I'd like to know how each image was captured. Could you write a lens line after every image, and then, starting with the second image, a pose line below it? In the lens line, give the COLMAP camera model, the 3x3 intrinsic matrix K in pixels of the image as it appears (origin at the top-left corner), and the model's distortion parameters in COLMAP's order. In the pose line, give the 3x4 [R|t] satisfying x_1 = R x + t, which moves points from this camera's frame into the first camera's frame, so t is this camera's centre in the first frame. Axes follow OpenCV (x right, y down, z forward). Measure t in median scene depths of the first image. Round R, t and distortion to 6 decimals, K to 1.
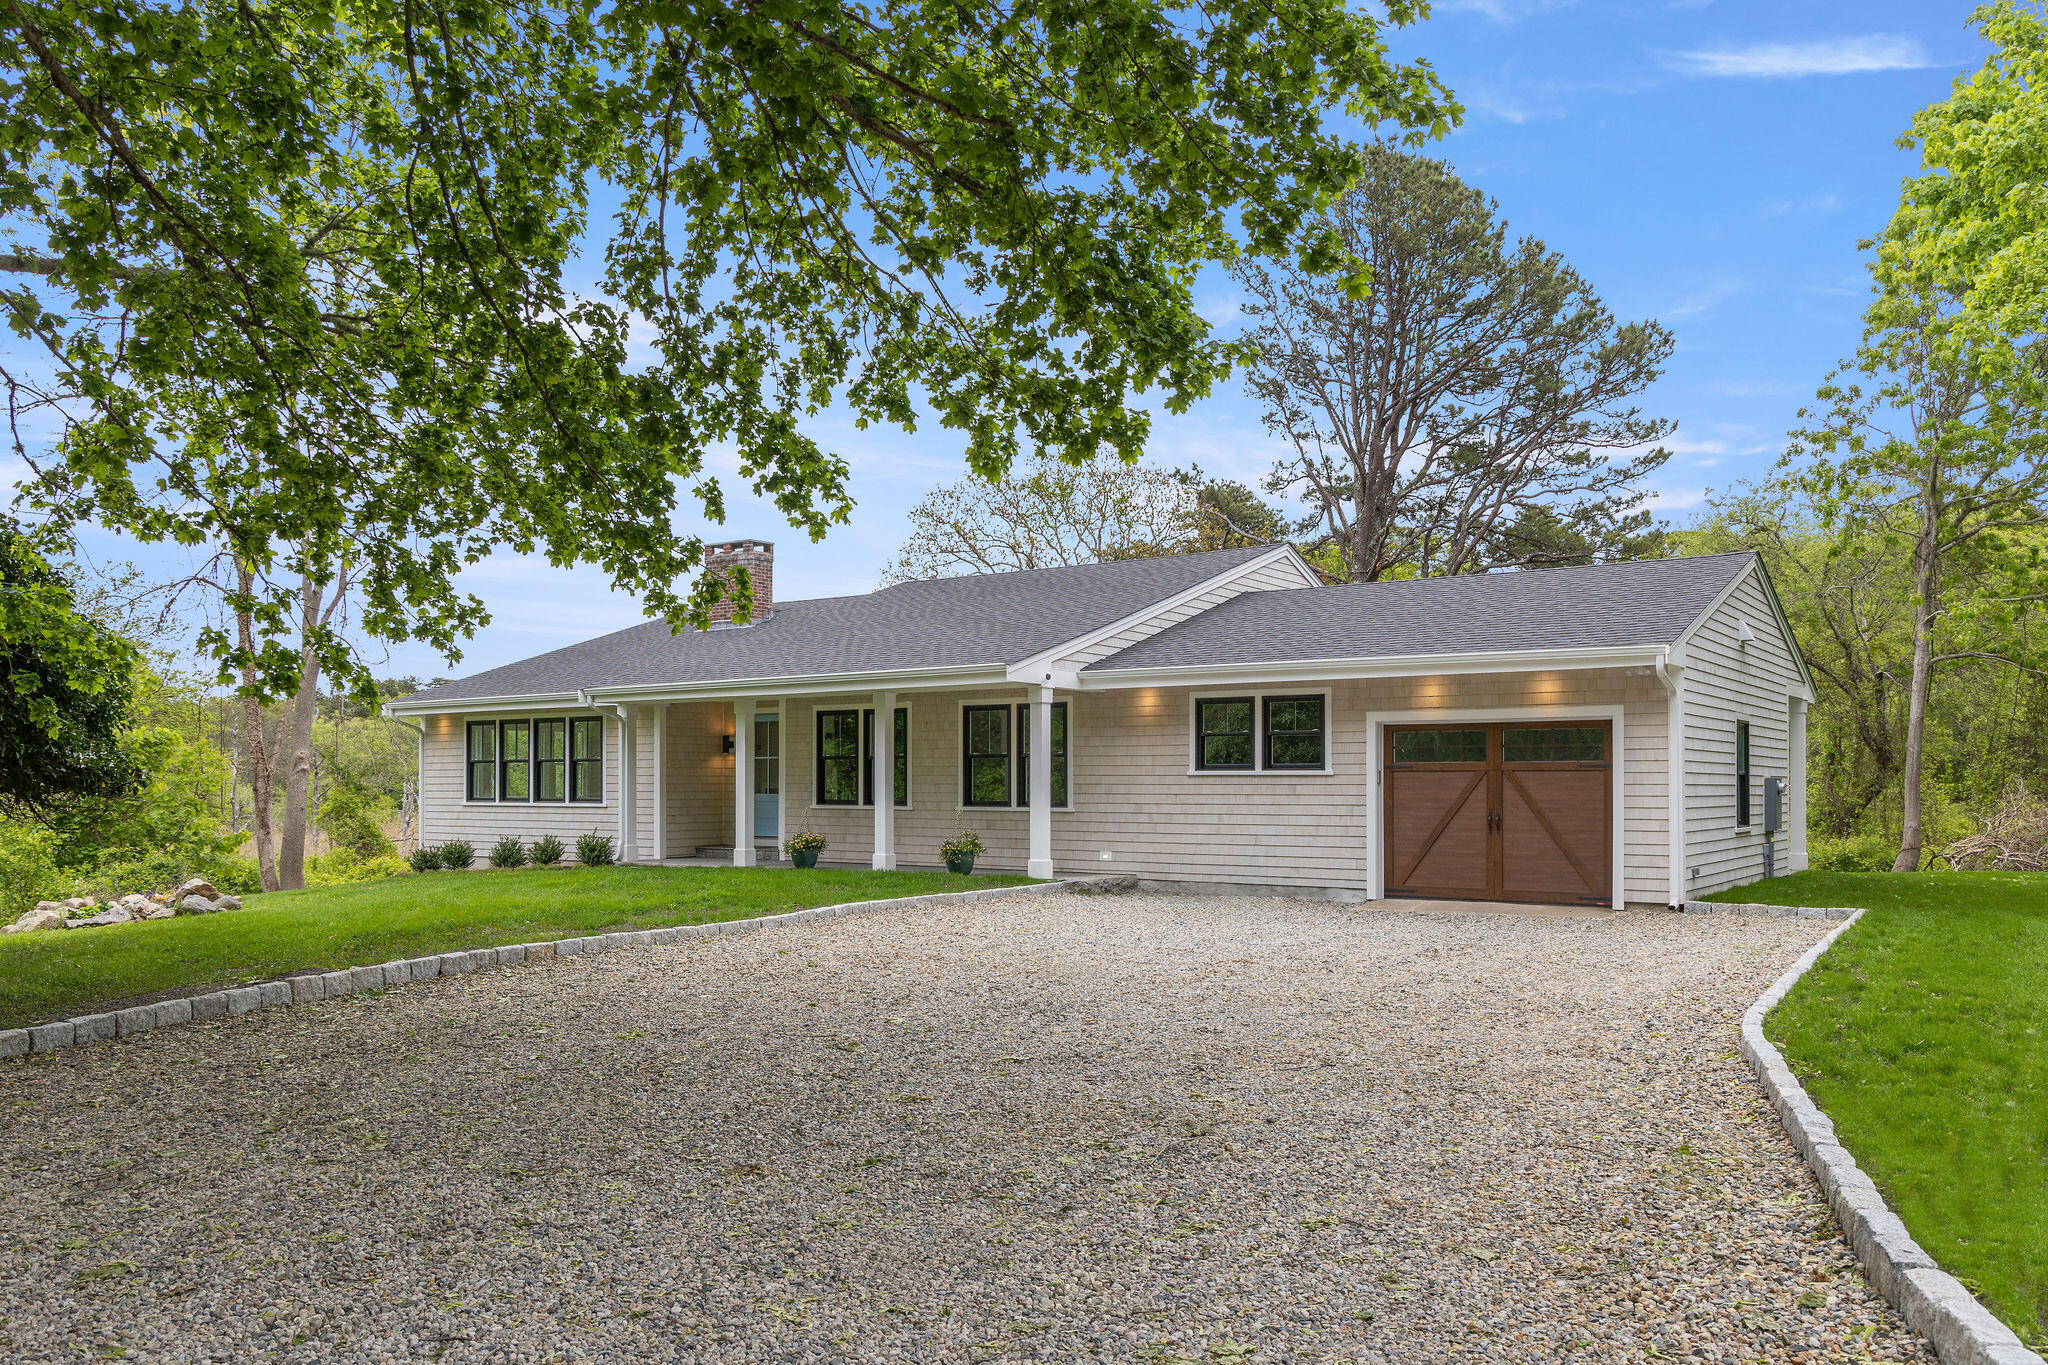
lens RADIAL K [[1519.7, 0, 1026.0], [0, 1519.7, 761.4], [0, 0, 1]] dist [-0.000881, 0.000941]
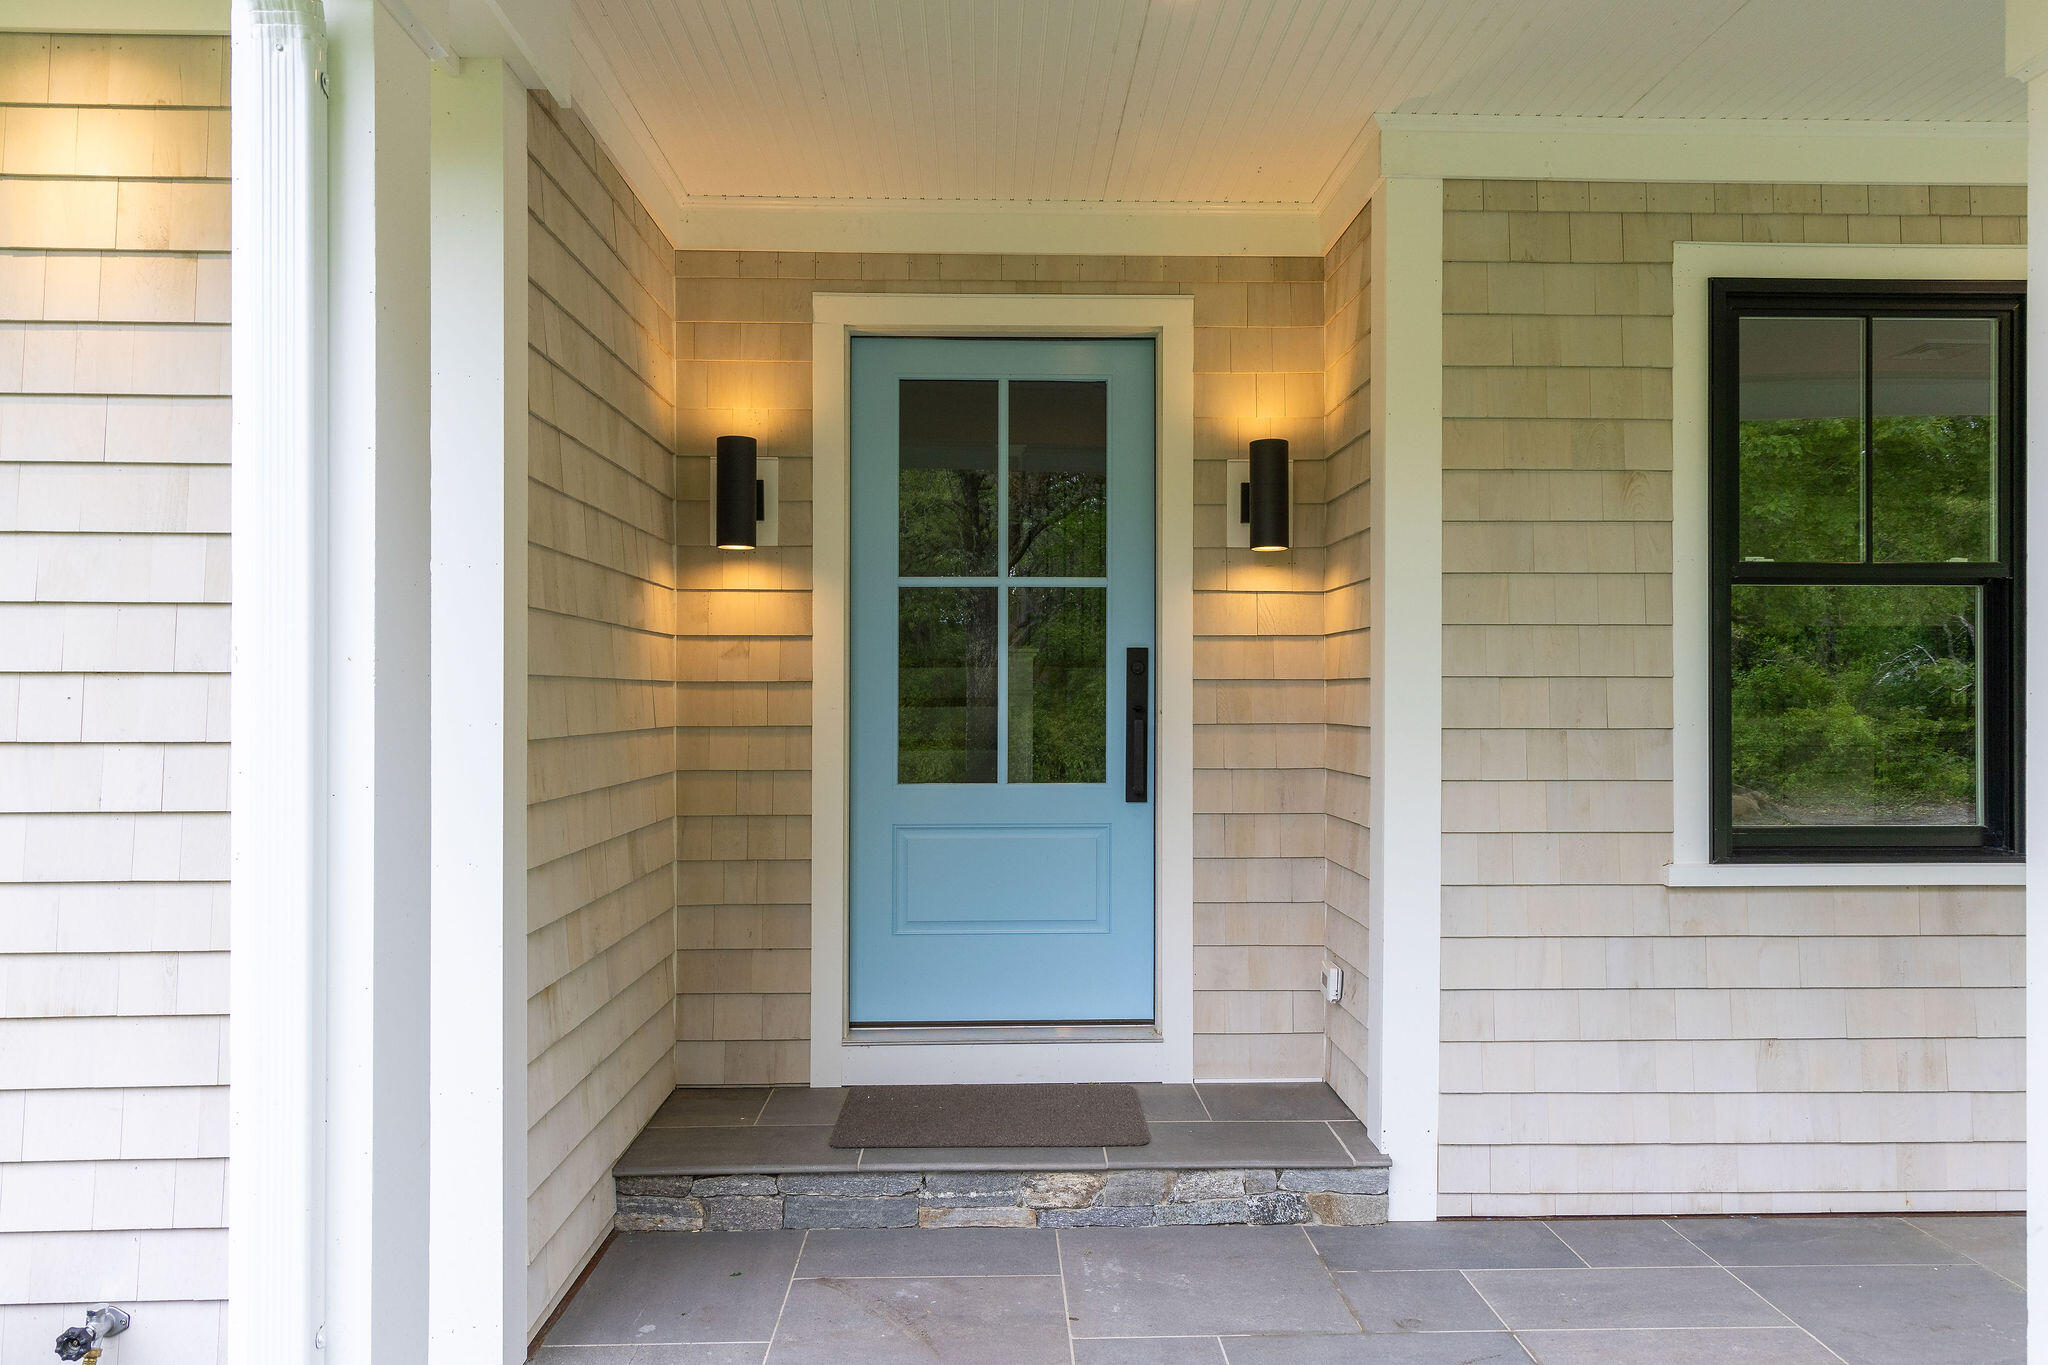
lens RADIAL K [[1380.7, 0, 1011.4], [0, 1380.7, 692.2], [0, 0, 1]] dist [0.024378, -0.001942]
pose [[0.790389, -0.002249, 0.612601, -0.362084], [-0.011129, 0.999776, 0.018029, 0.011906], [-0.612504, -0.021068, 0.790187, 1.117980]]
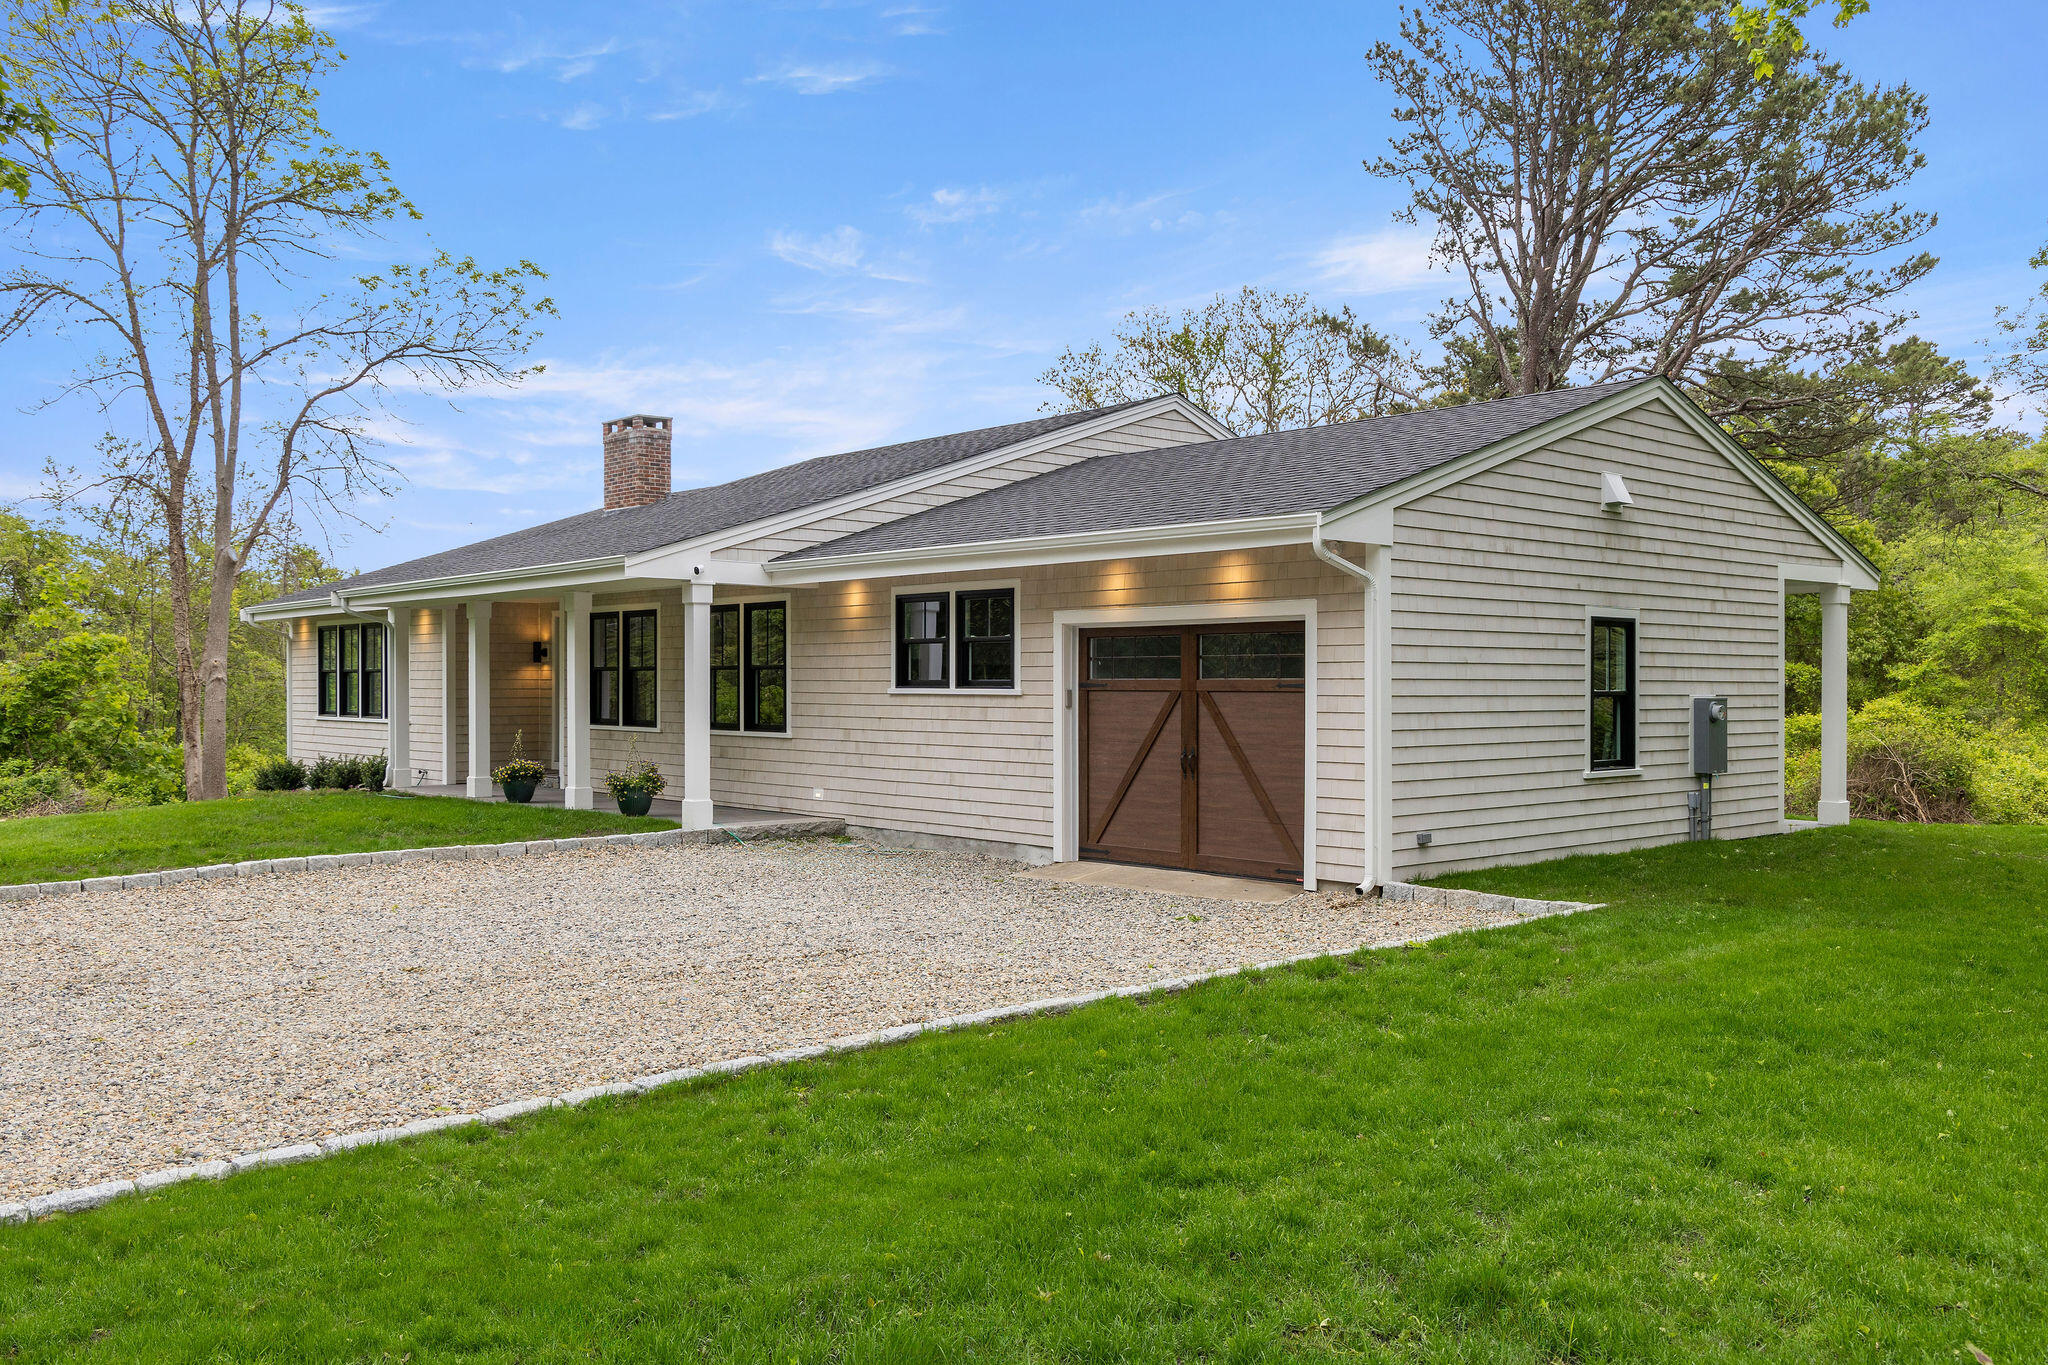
lens RADIAL K [[1652.1, 0, 1024.0], [0, 1652.1, 682.5], [0, 0, 1]] dist [-0.000250, 0.001762]
pose [[0.974544, -0.000272, -0.224195, 0.372380], [0.003628, 0.999887, 0.014559, -0.008951], [0.224166, -0.015002, 0.974436, 0.192624]]
